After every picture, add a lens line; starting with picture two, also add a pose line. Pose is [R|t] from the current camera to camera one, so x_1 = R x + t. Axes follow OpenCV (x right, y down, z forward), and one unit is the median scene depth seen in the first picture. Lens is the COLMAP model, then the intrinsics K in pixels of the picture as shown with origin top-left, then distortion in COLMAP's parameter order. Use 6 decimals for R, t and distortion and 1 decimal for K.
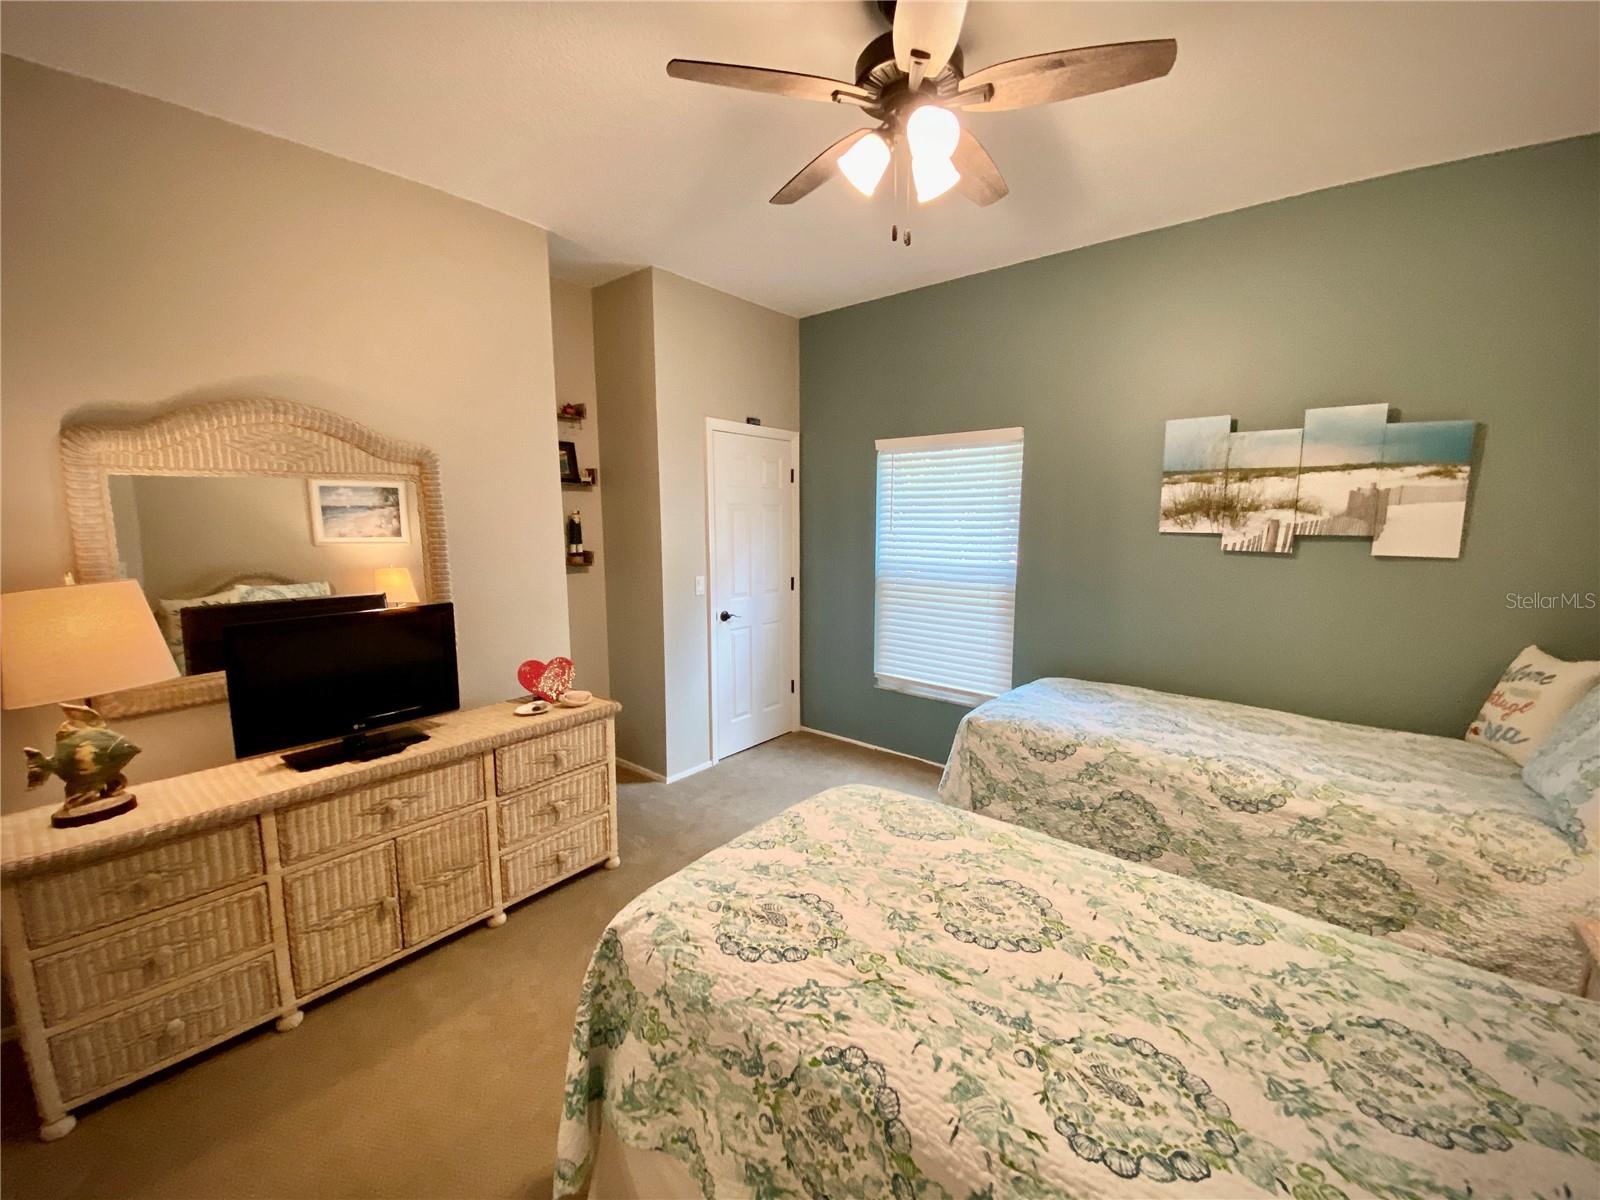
lens RADIAL K [[636.3, 0, 803.8], [0, 636.3, 600.2], [0, 0, 1]] dist [0.029581, -0.021750]
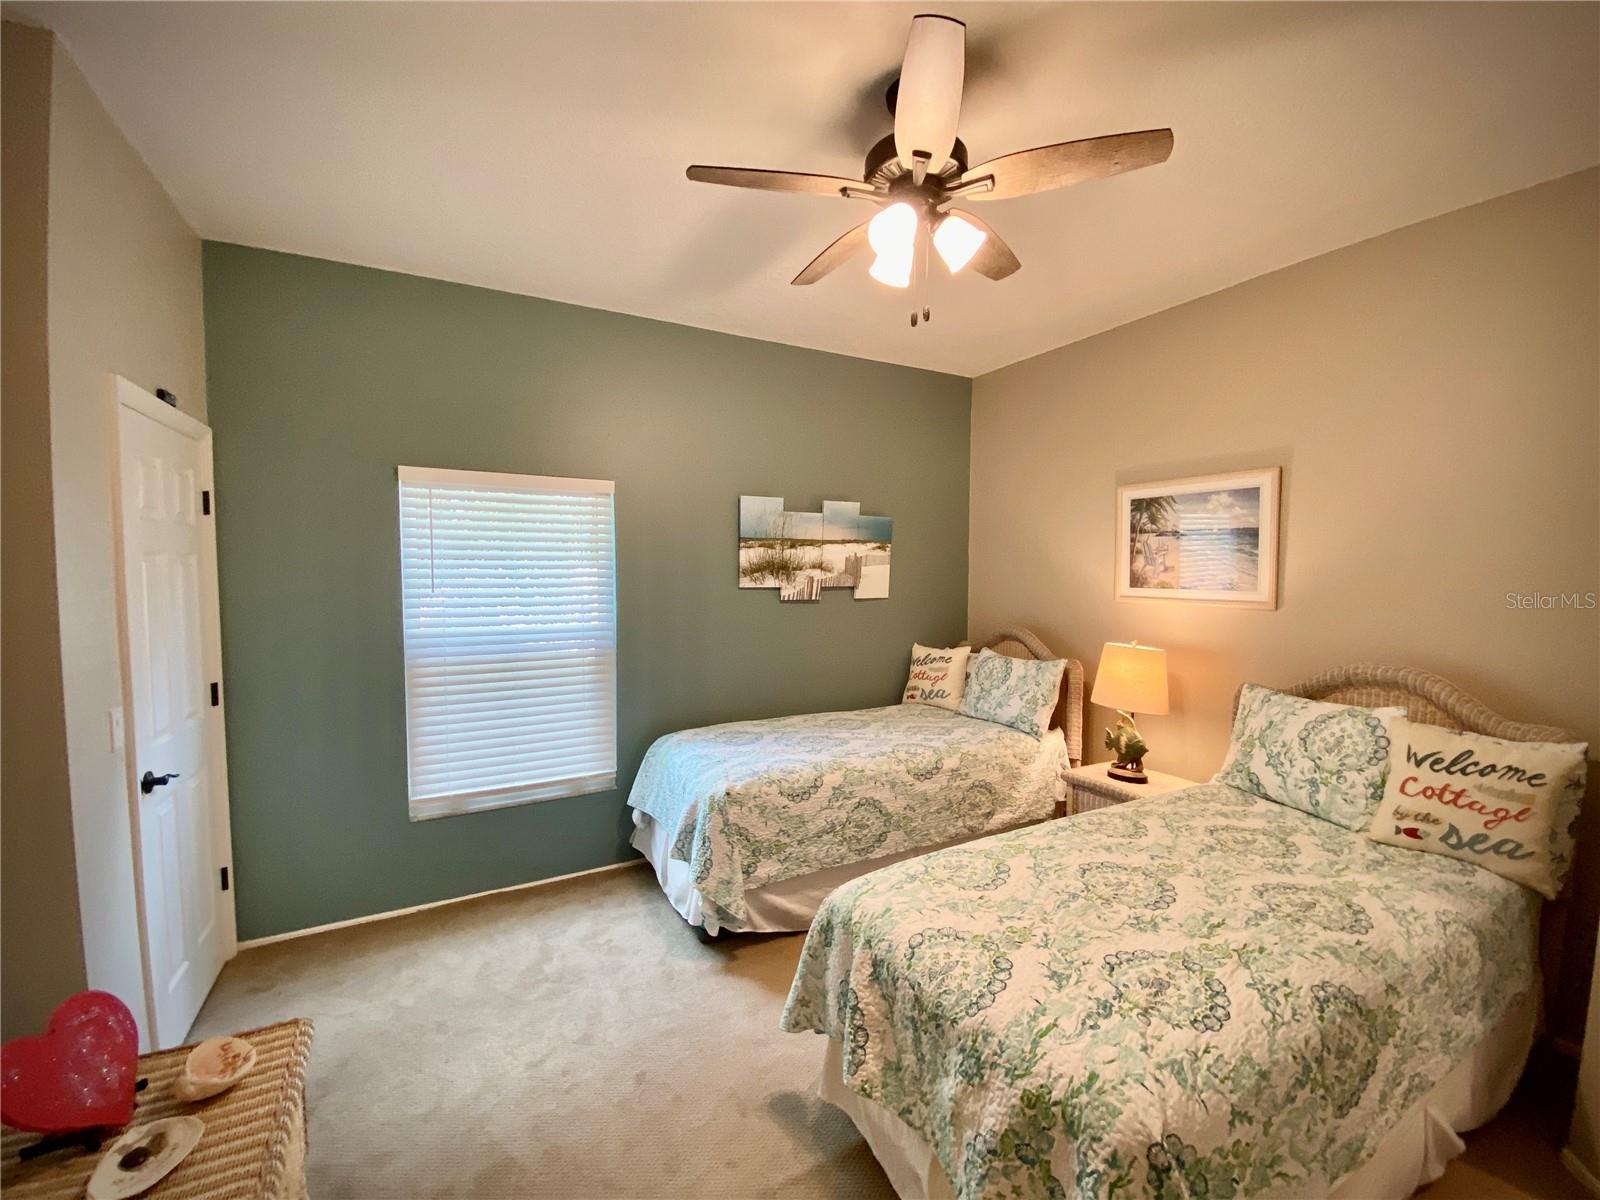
lens RADIAL K [[636.3, 0, 803.8], [0, 636.3, 600.2], [0, 0, 1]] dist [0.029581, -0.021750]
pose [[0.389903, -0.052862, 0.919337, -0.593172], [0.115432, 0.993282, 0.008157, -0.096138], [-0.913592, 0.102941, 0.393386, 0.526611]]
